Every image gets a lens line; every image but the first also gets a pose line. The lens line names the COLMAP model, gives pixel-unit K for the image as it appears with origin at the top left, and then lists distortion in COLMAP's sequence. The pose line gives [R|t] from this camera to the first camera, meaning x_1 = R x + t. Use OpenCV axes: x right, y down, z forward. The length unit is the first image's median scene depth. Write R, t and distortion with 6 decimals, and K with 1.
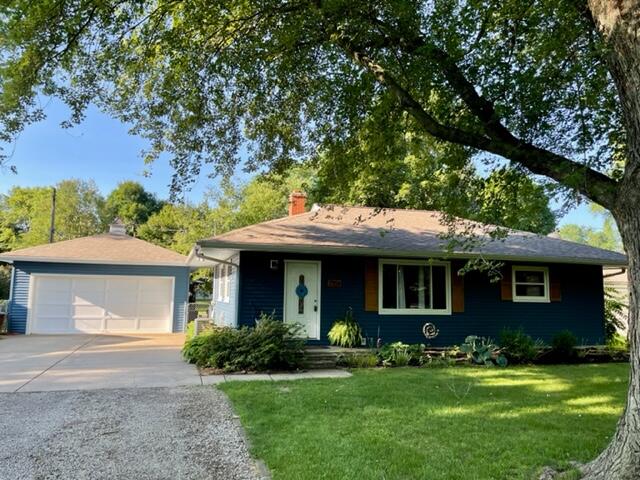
lens RADIAL K [[507.2, 0, 320.0], [0, 507.2, 240.0], [0, 0, 1]] dist [0.096115, -0.161534]
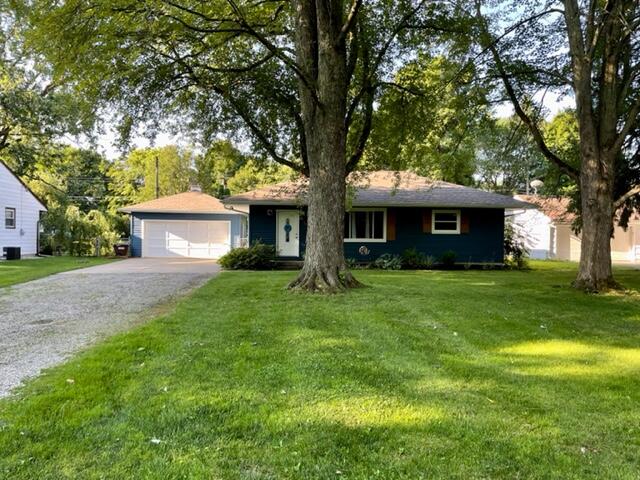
lens RADIAL K [[507.2, 0, 320.0], [0, 507.2, 240.0], [0, 0, 1]] dist [0.096115, -0.161534]
pose [[0.980851, -0.007388, -0.194620, 0.395676], [0.028864, 0.993759, 0.107746, -0.037911], [0.192610, -0.111301, 0.974943, -0.616934]]
